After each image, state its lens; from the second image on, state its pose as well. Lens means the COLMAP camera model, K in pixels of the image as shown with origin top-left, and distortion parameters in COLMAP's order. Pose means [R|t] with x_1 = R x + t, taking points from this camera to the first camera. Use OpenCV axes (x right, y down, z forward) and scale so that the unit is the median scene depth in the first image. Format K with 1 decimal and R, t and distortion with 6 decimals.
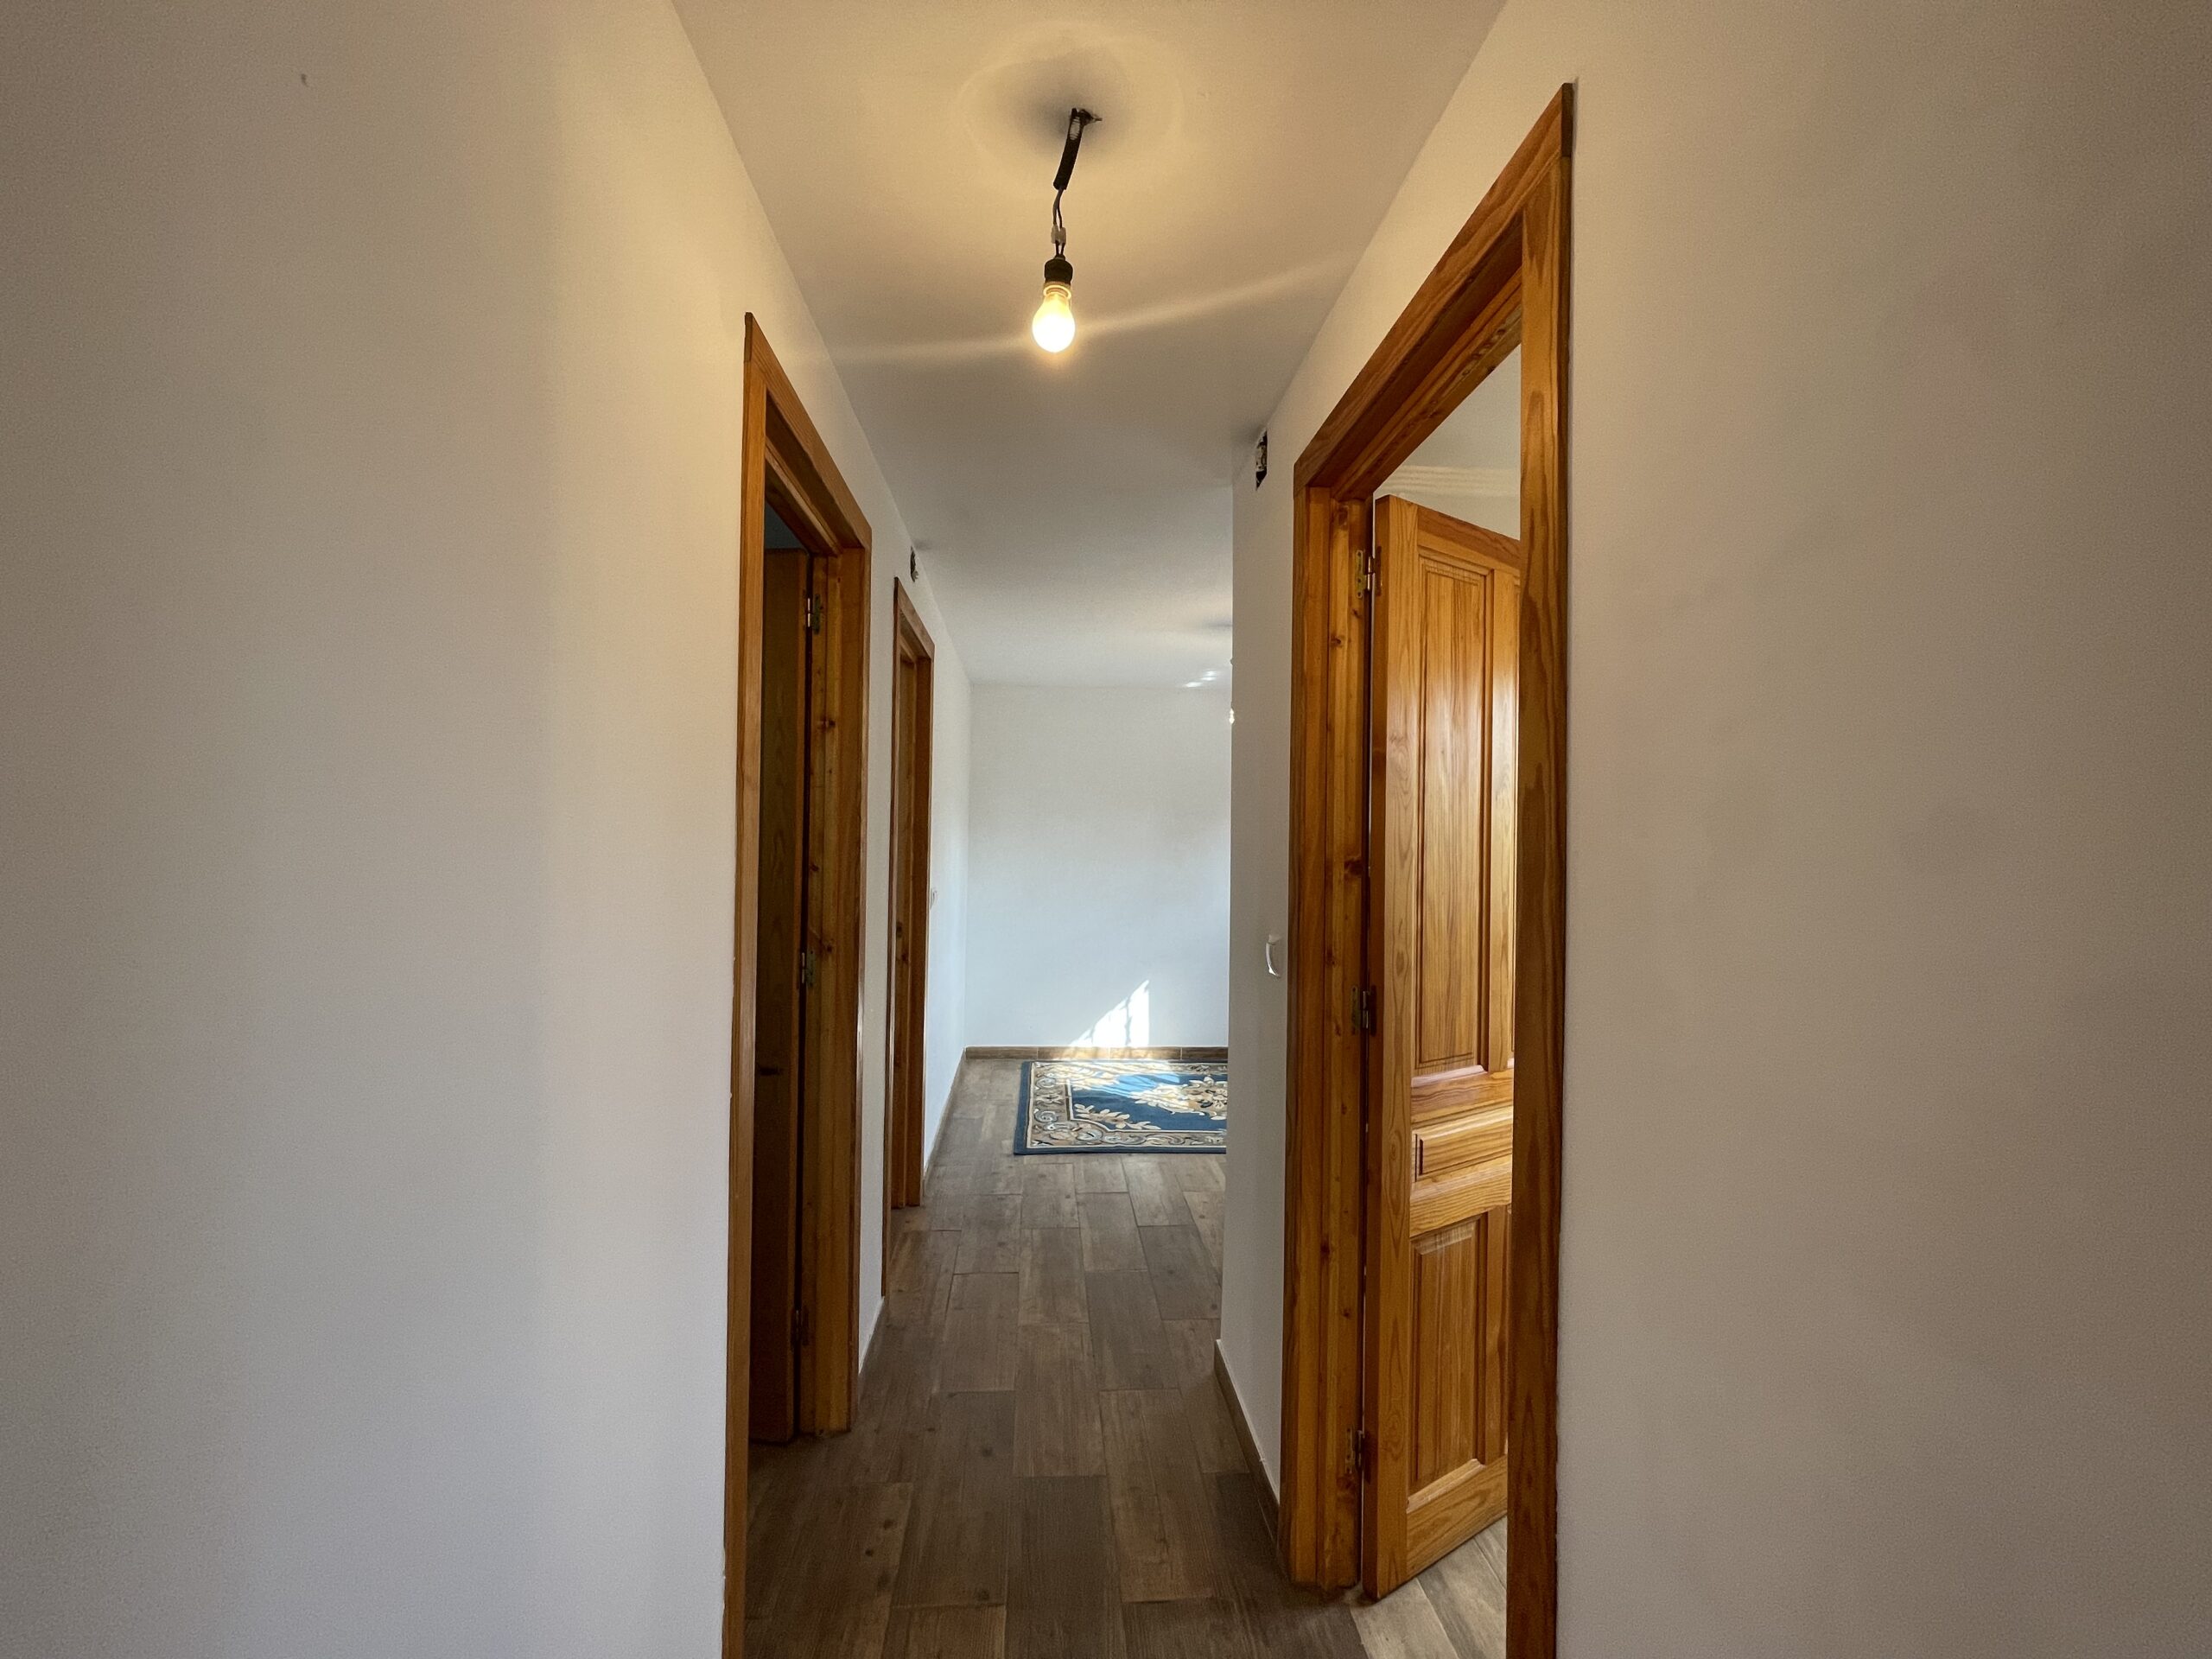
lens RADIAL K [[888.3, 0, 1100.6], [0, 888.3, 837.1], [0, 0, 1]] dist [-0.002841, 0.000085]
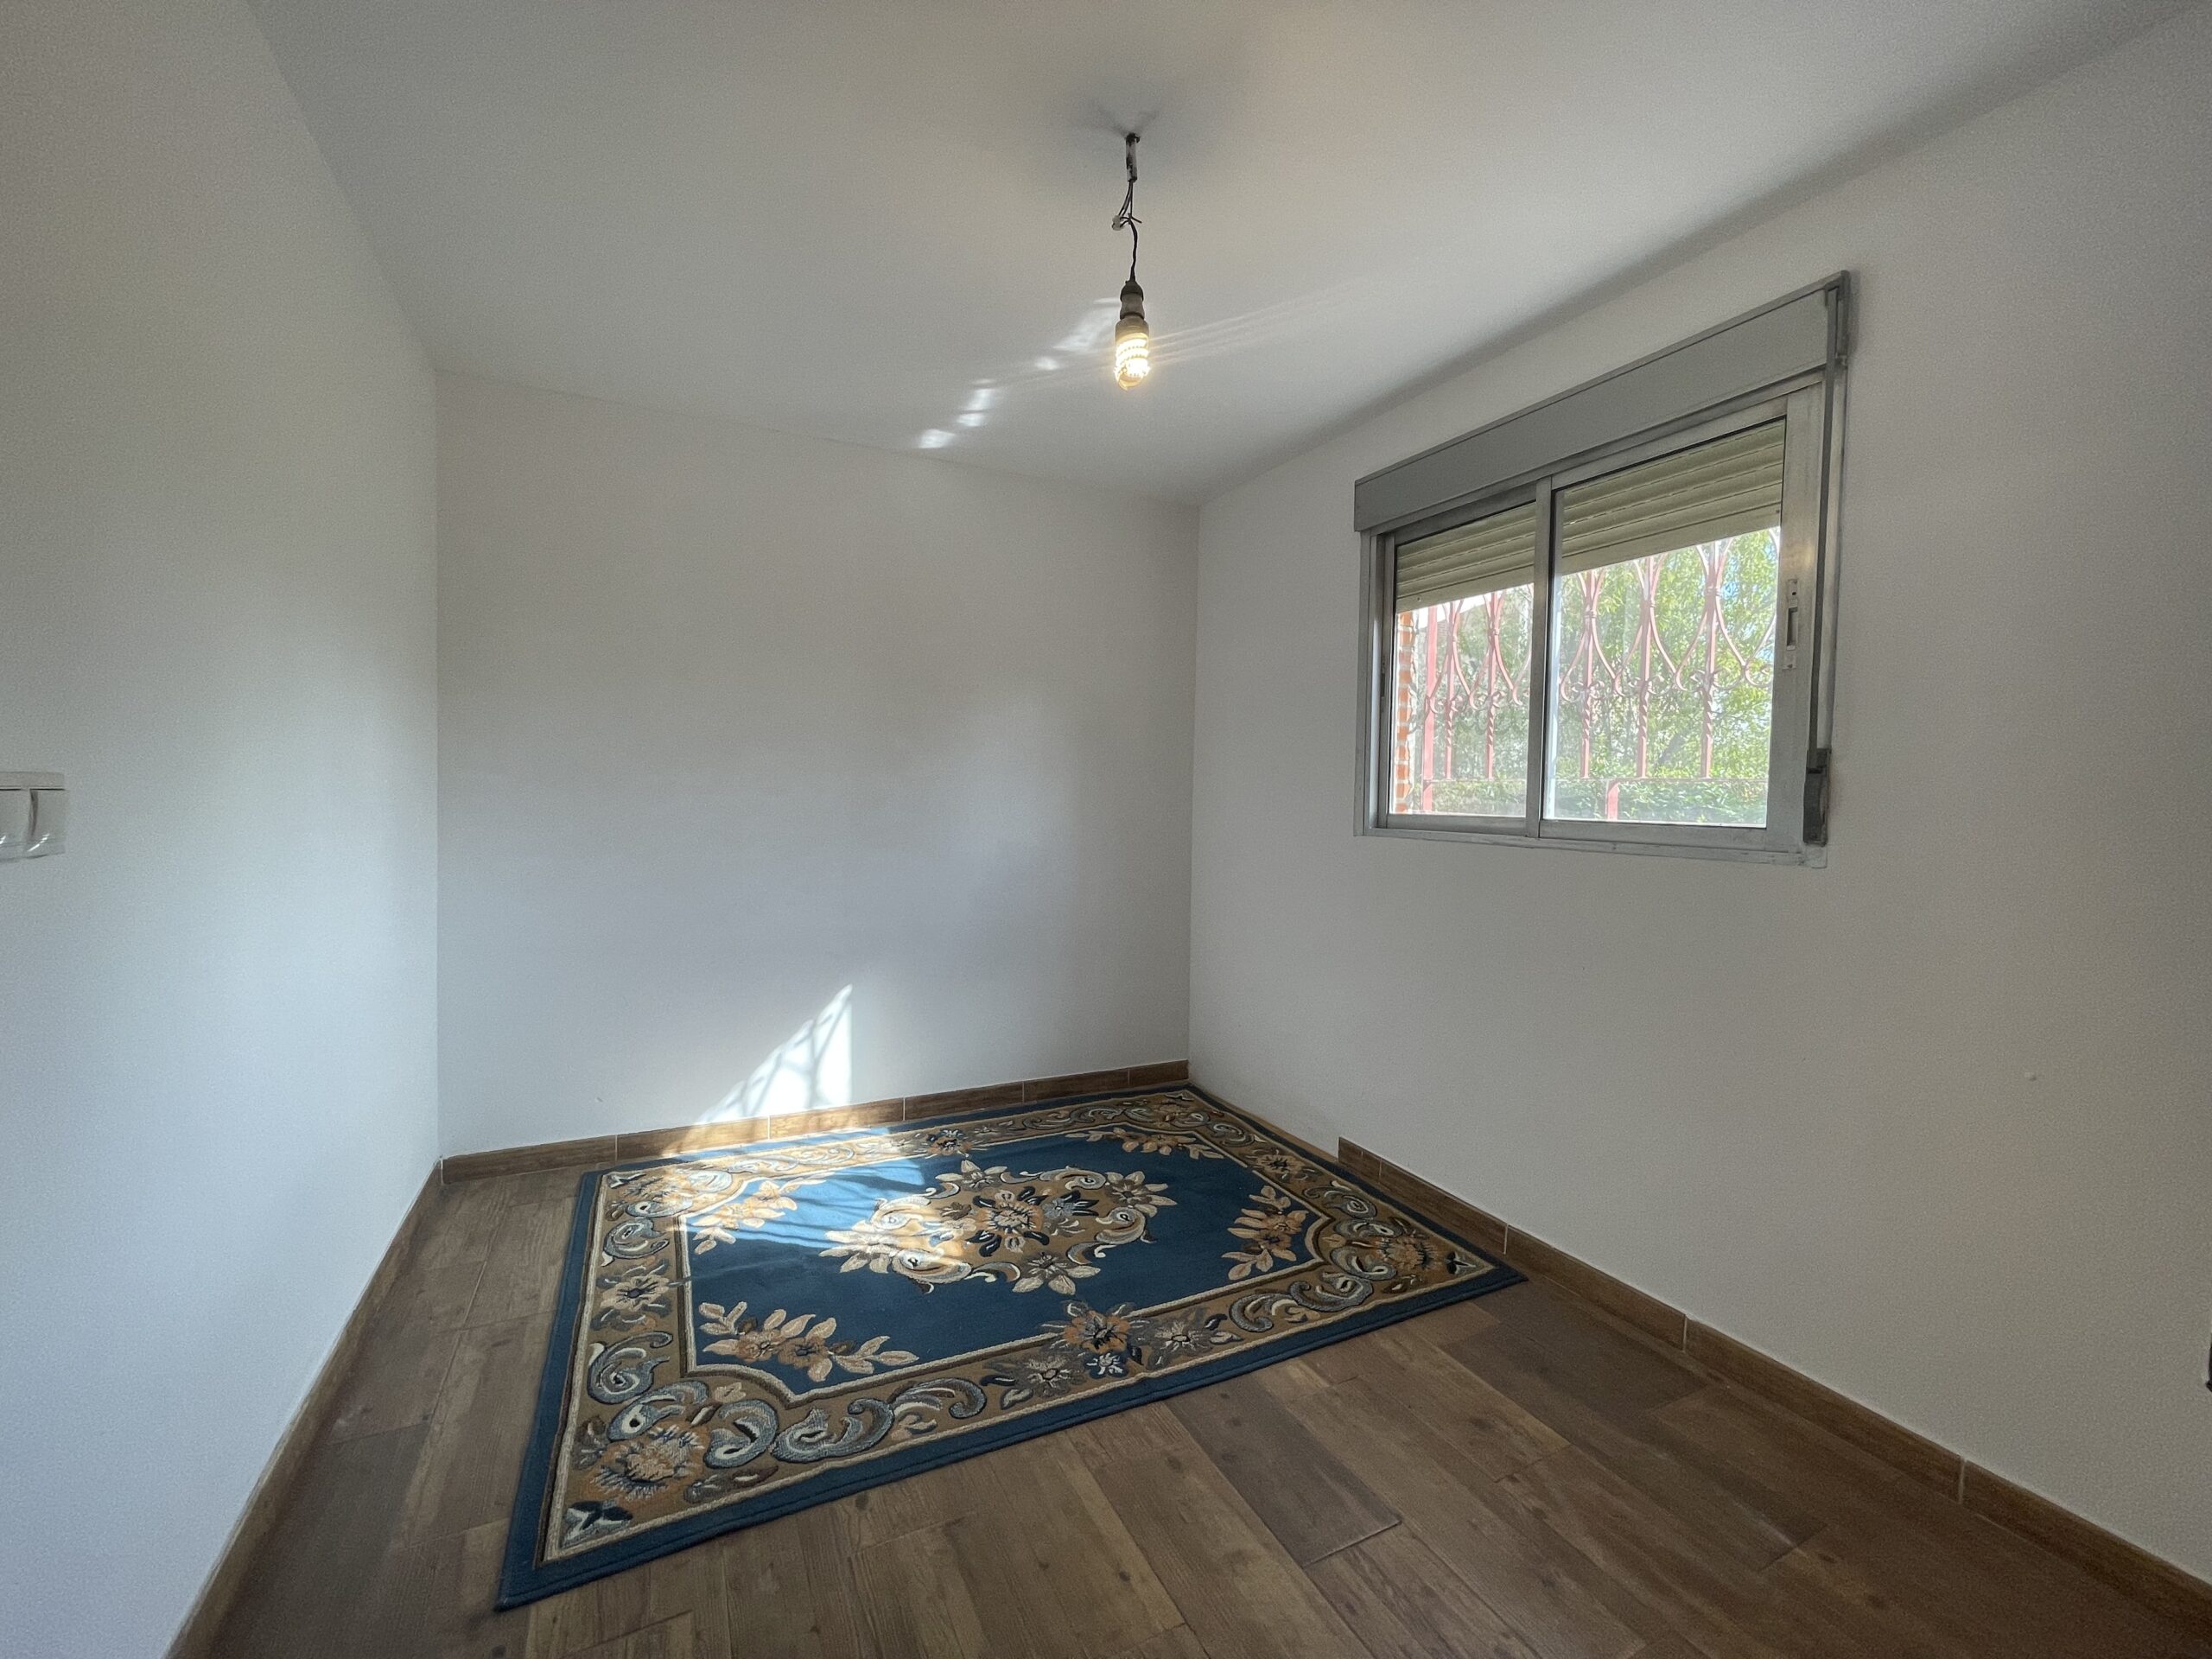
lens RADIAL K [[888.3, 0, 1094.2], [0, 888.3, 822.4], [0, 0, 1]] dist [-0.002841, 0.000085]
pose [[0.926456, -0.001947, 0.376398, -0.013637], [-0.017518, 0.998680, 0.048285, 0.043365], [-0.375996, -0.051328, 0.925199, 0.543535]]
